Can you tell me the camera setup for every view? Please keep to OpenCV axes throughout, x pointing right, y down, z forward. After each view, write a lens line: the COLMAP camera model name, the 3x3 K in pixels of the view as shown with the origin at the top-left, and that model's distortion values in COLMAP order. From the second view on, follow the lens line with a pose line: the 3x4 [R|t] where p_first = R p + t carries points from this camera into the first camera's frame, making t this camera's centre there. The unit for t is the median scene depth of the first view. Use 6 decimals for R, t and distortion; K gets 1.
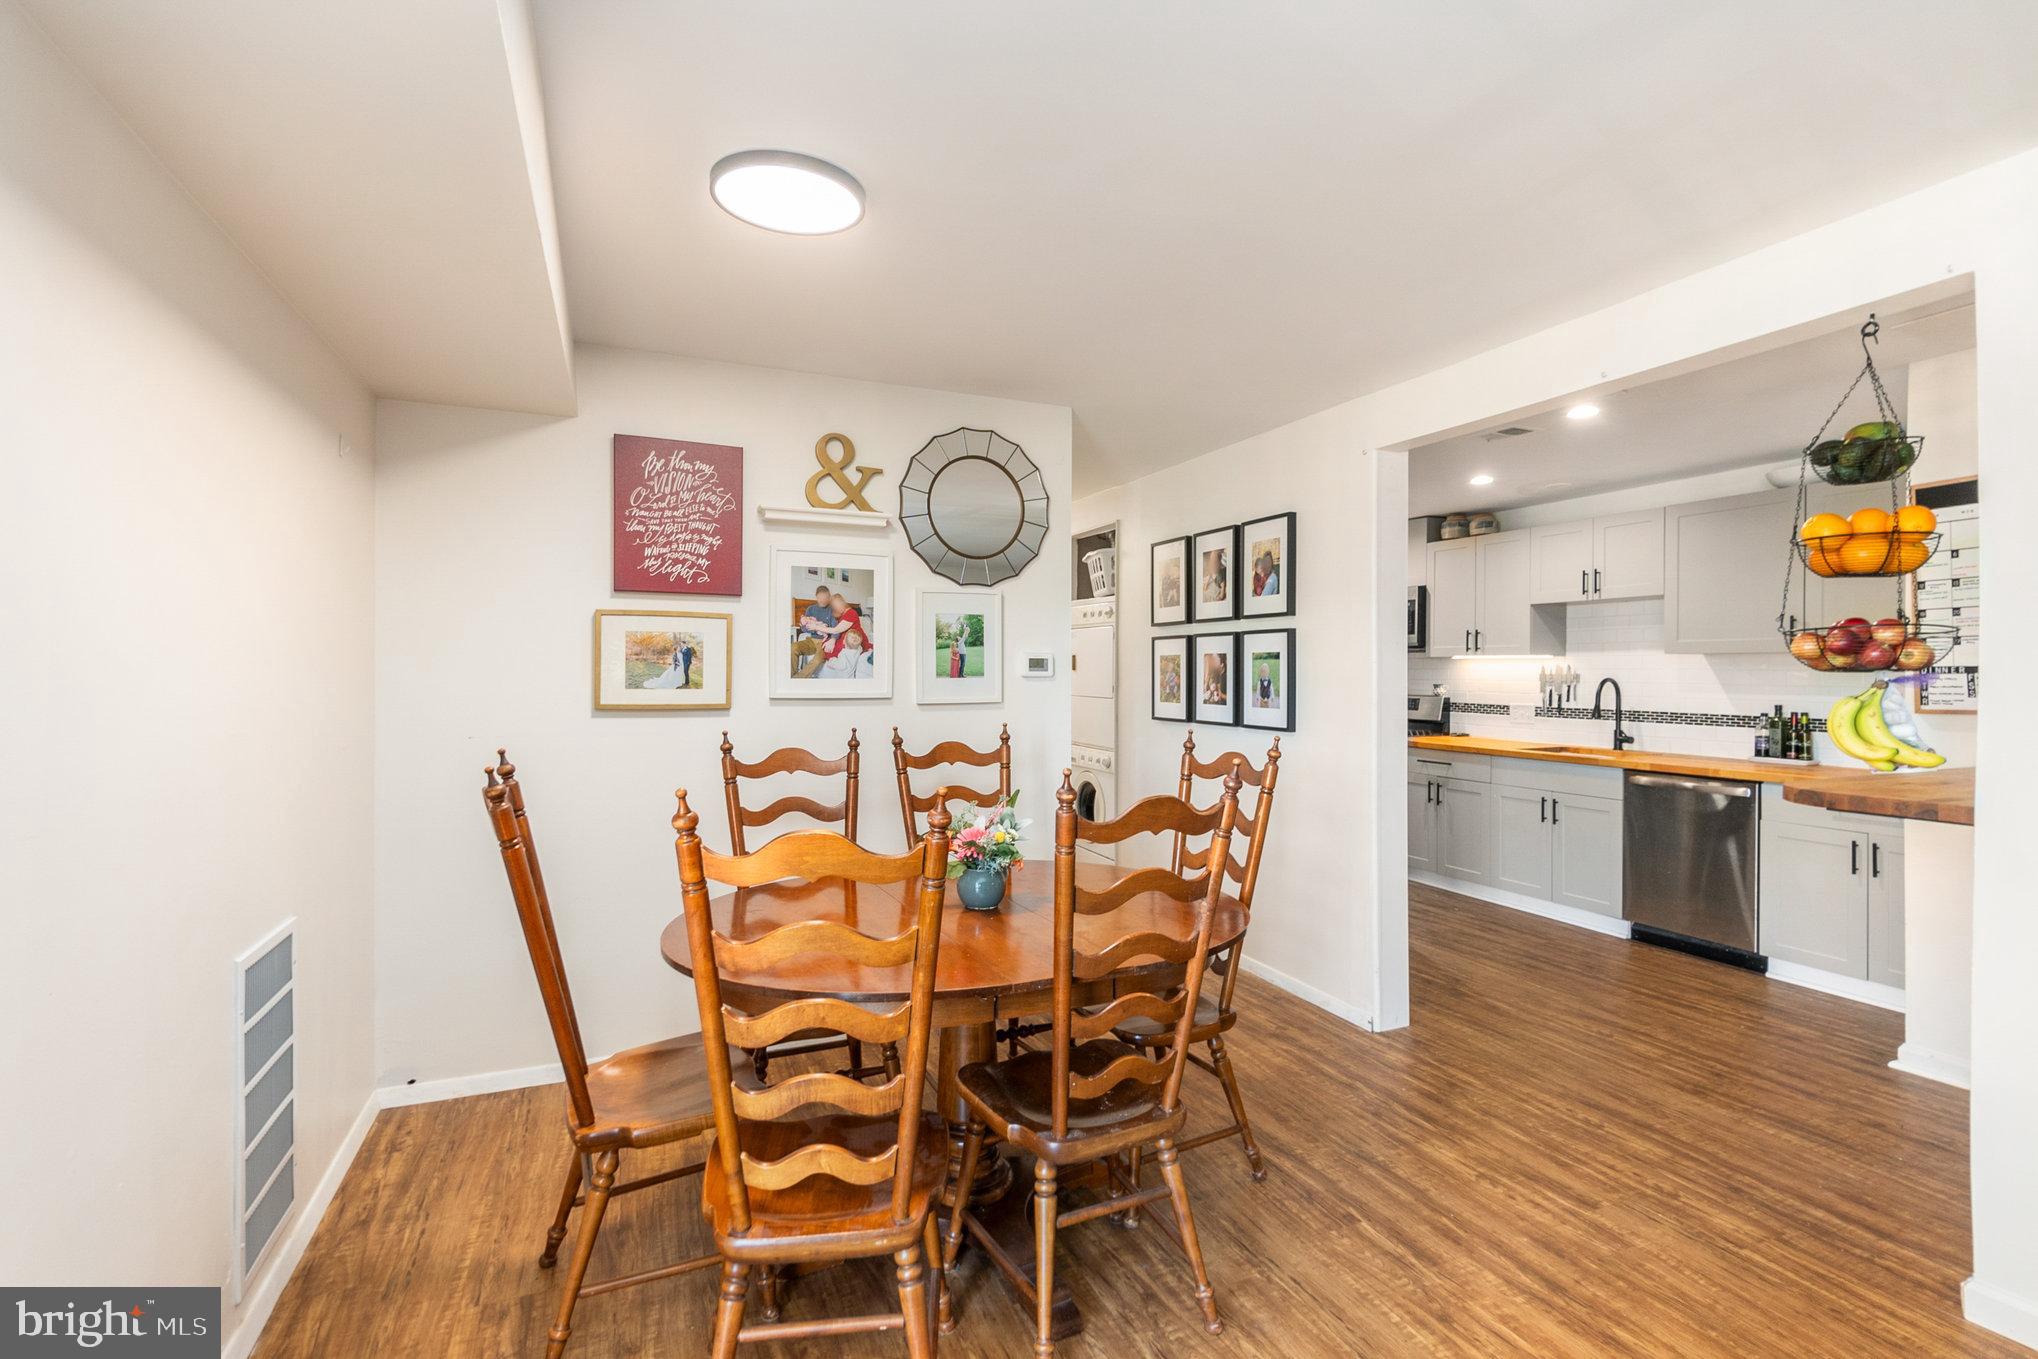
lens RADIAL K [[898.9, 0, 1029.2], [0, 898.9, 672.0], [0, 0, 1]] dist [-0.000387, -0.000871]
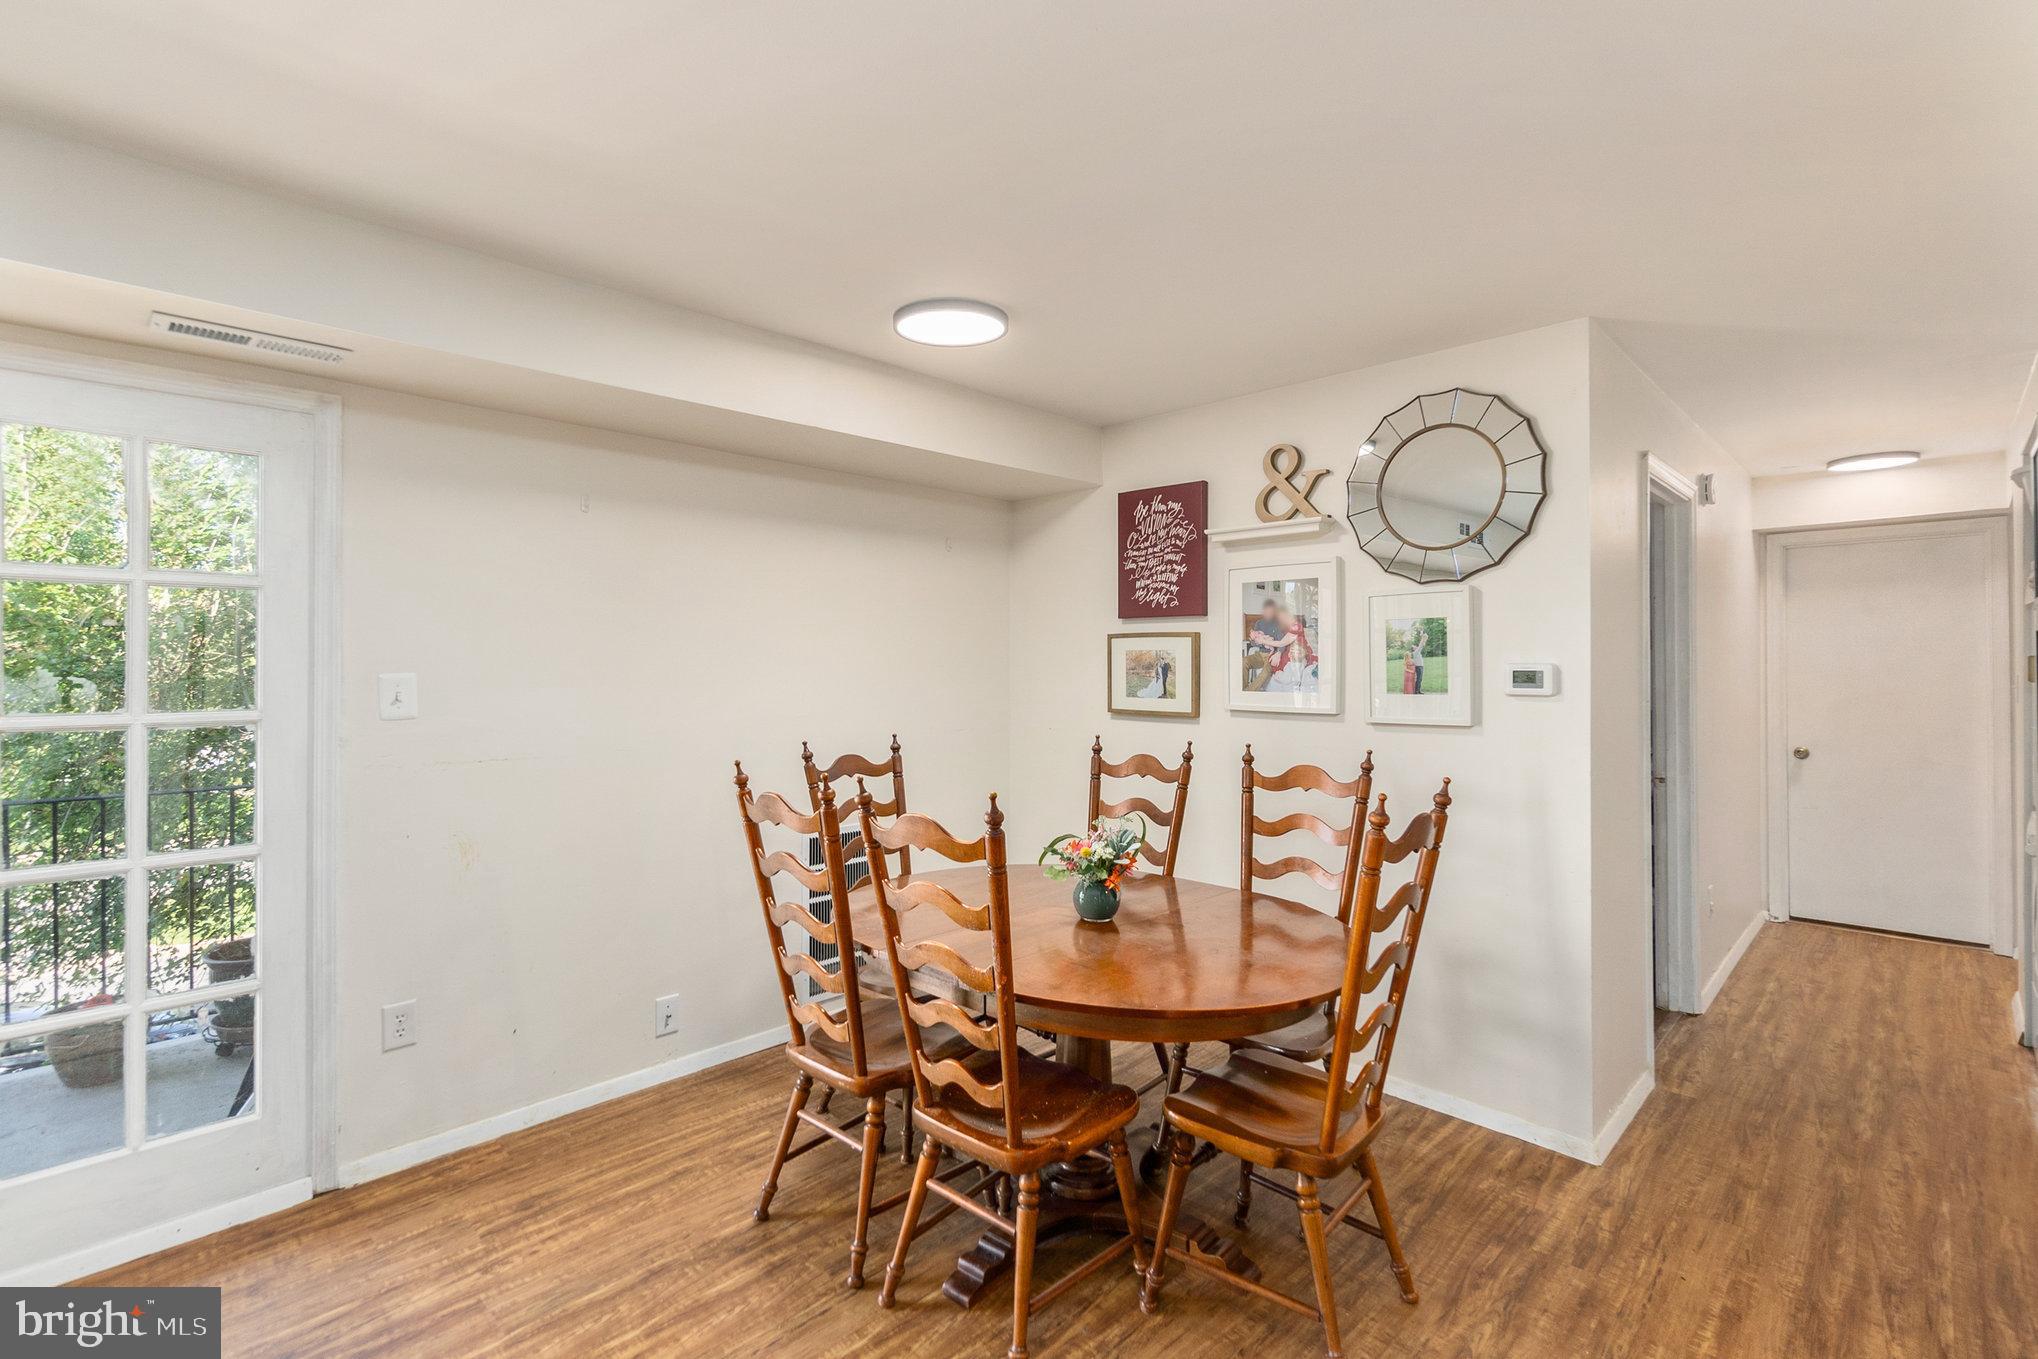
lens RADIAL K [[948.9, 0, 989.7], [0, 948.9, 656.1], [0, 0, 1]] dist [0.003653, 0.000918]
pose [[0.346512, -0.011390, -0.937976, 0.667630], [0.000791, 0.999929, -0.011850, -0.020730], [0.938045, 0.003364, 0.346497, 0.346704]]
